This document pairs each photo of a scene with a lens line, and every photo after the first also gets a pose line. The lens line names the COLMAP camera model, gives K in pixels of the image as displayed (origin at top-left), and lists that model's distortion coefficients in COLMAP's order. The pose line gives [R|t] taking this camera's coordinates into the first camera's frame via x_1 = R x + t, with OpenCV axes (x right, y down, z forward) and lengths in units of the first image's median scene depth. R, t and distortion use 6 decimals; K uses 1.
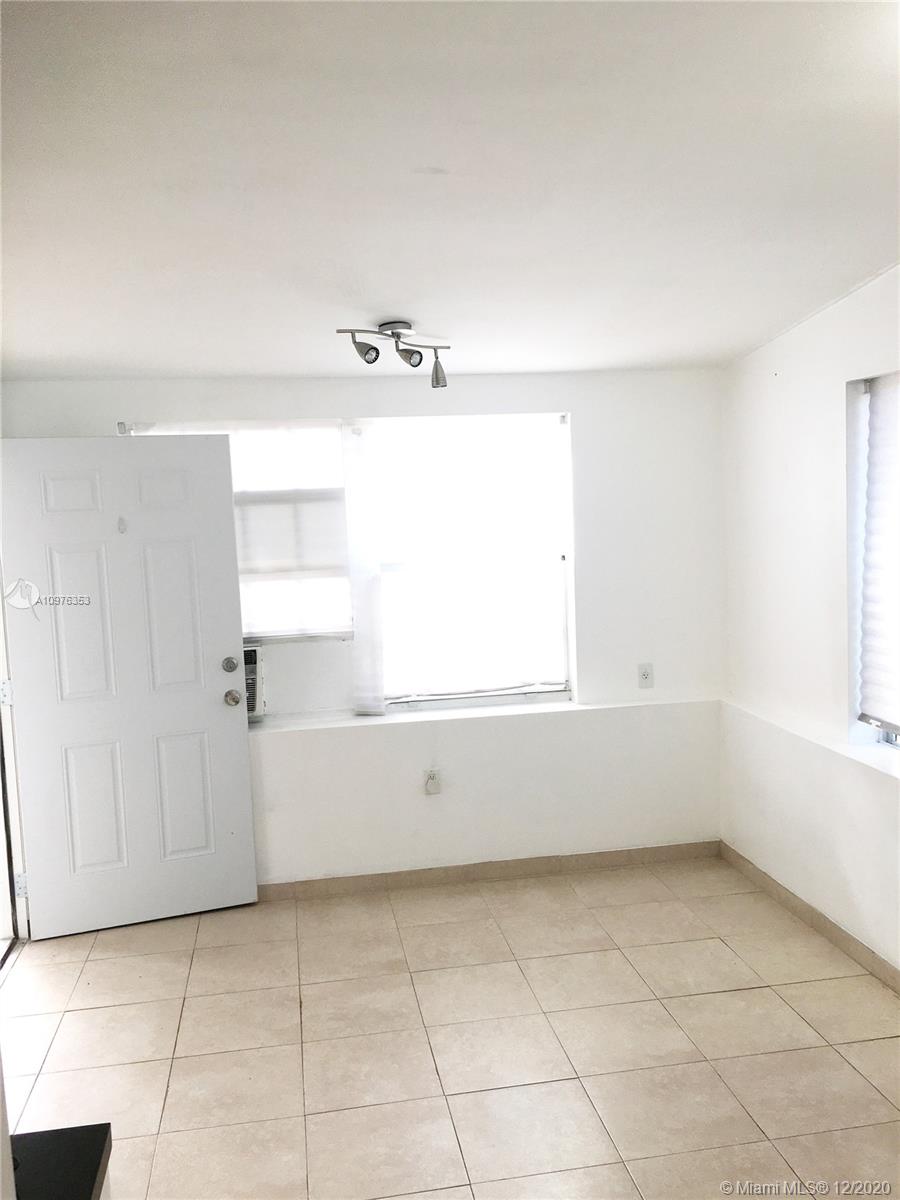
lens RADIAL K [[1024.8, 0, 450.0], [0, 1024.8, 600.0], [0, 0, 1]] dist [0.088686, -0.112397]
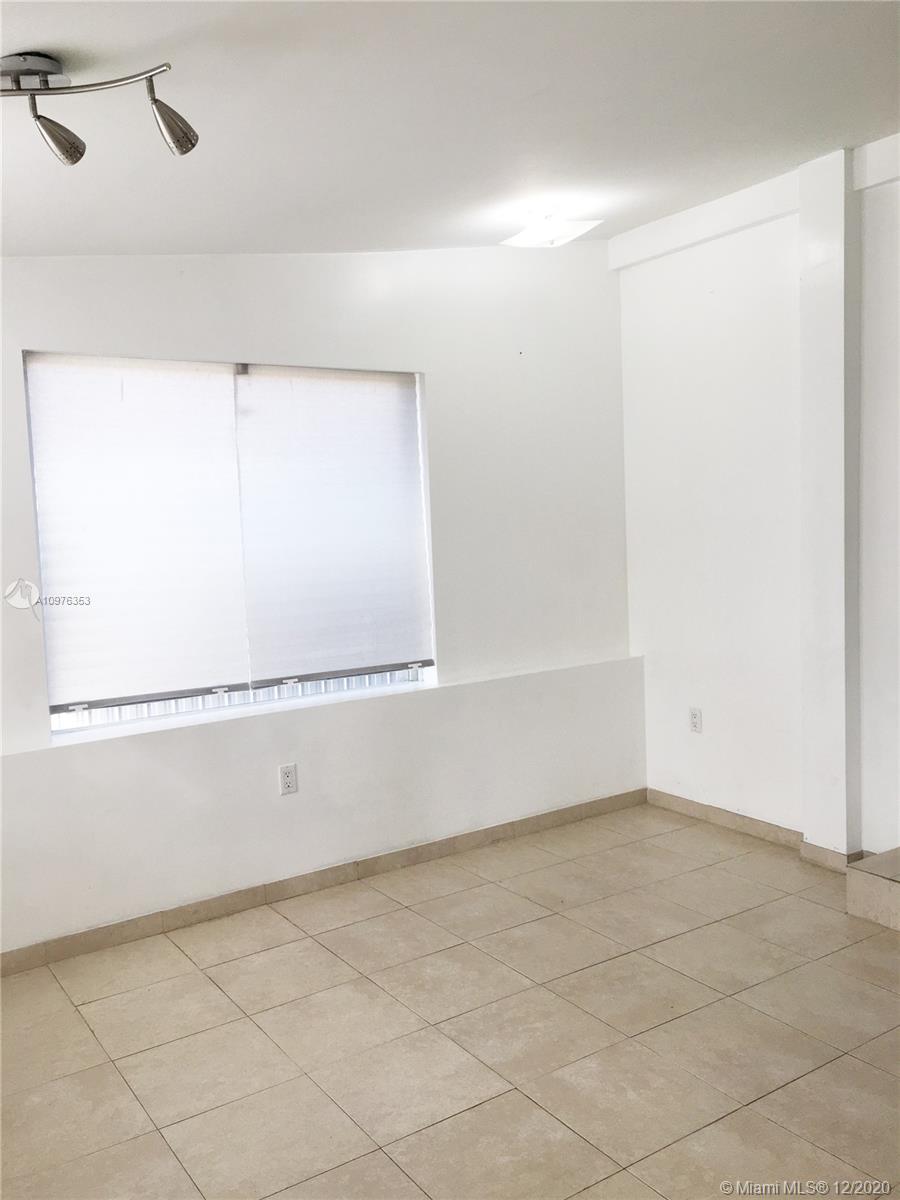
lens RADIAL K [[1024.8, 0, 450.0], [0, 1024.8, 600.0], [0, 0, 1]] dist [0.088686, -0.112397]
pose [[-0.397129, -0.025279, 0.917414, -0.663786], [0.148478, 0.984682, 0.091406, -0.019236], [-0.905672, 0.172516, -0.387293, 1.117649]]
